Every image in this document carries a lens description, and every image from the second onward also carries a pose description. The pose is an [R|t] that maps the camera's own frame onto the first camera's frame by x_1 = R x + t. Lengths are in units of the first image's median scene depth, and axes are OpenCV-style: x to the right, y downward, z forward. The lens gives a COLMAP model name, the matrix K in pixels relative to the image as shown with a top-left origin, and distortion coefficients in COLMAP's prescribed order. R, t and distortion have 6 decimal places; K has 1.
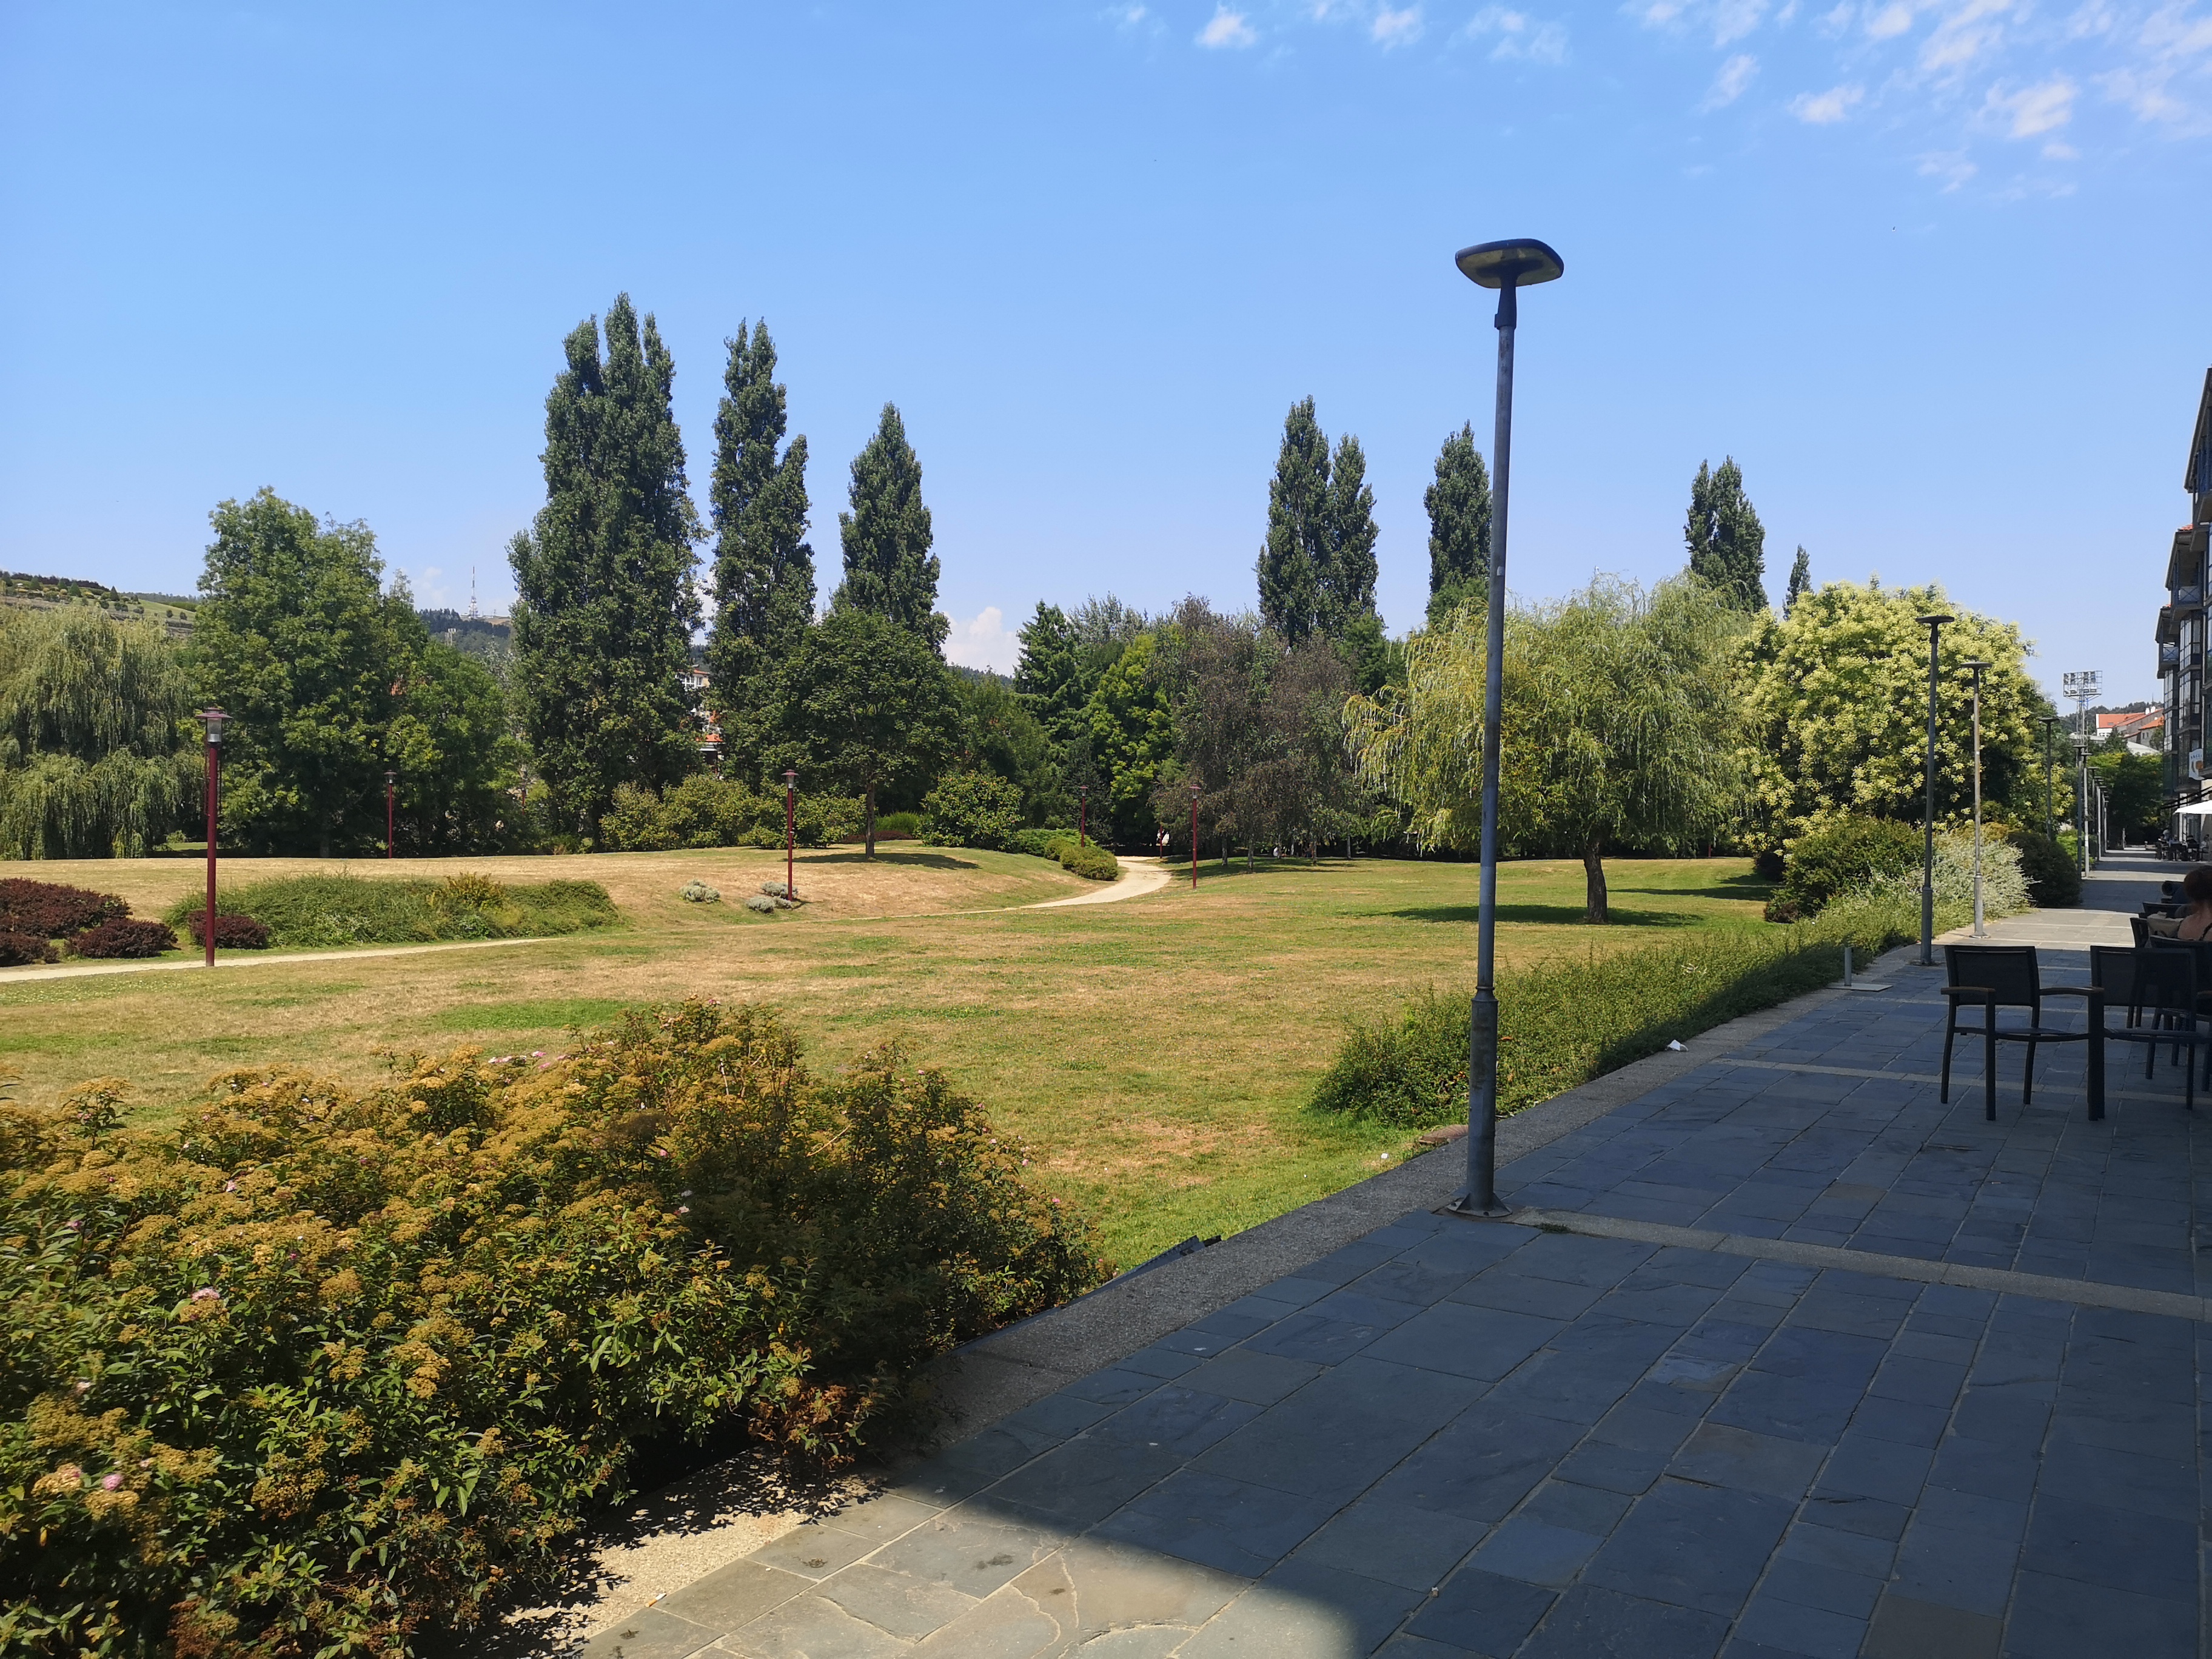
lens RADIAL K [[1670.2, 0, 1106.0], [0, 1670.2, 829.5], [0, 0, 1]] dist [0.073410, -0.074725]
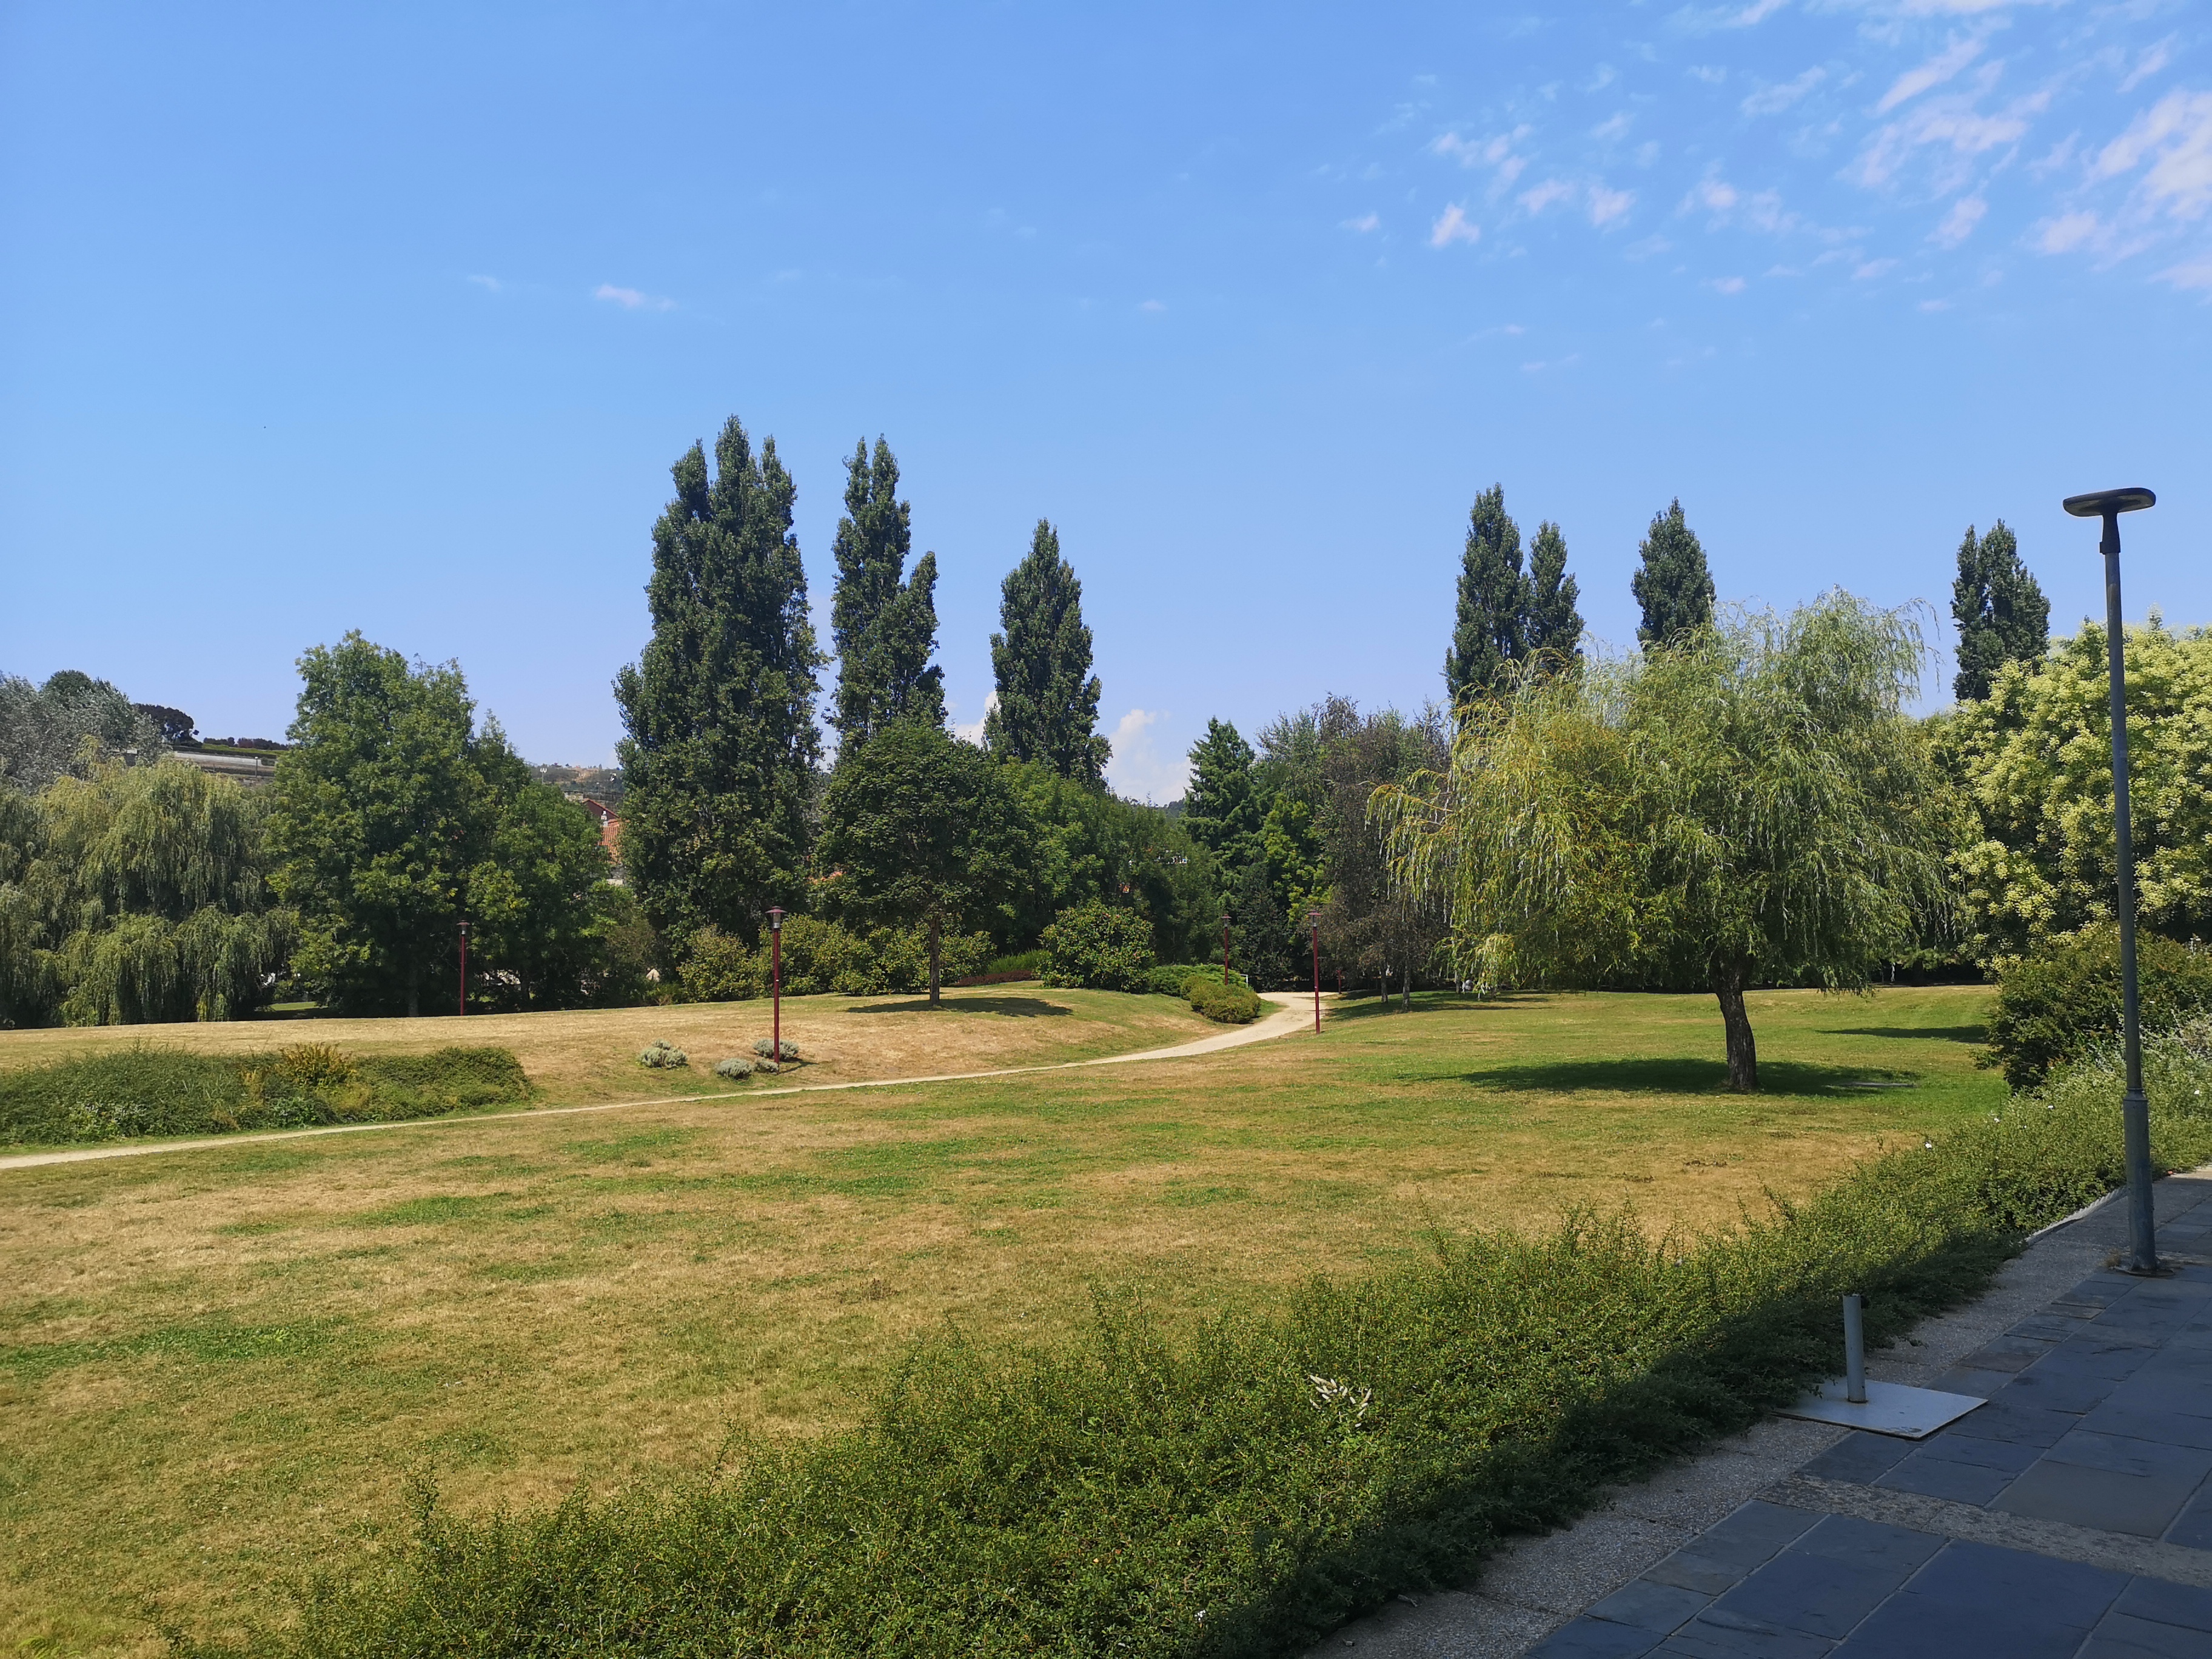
lens RADIAL K [[1670.2, 0, 1106.0], [0, 1670.2, 829.5], [0, 0, 1]] dist [0.073410, -0.074725]
pose [[0.987363, -0.035767, -0.154383, 0.067426], [0.023451, 0.996449, -0.080870, -0.001249], [0.156727, 0.076228, 0.984696, 0.118786]]
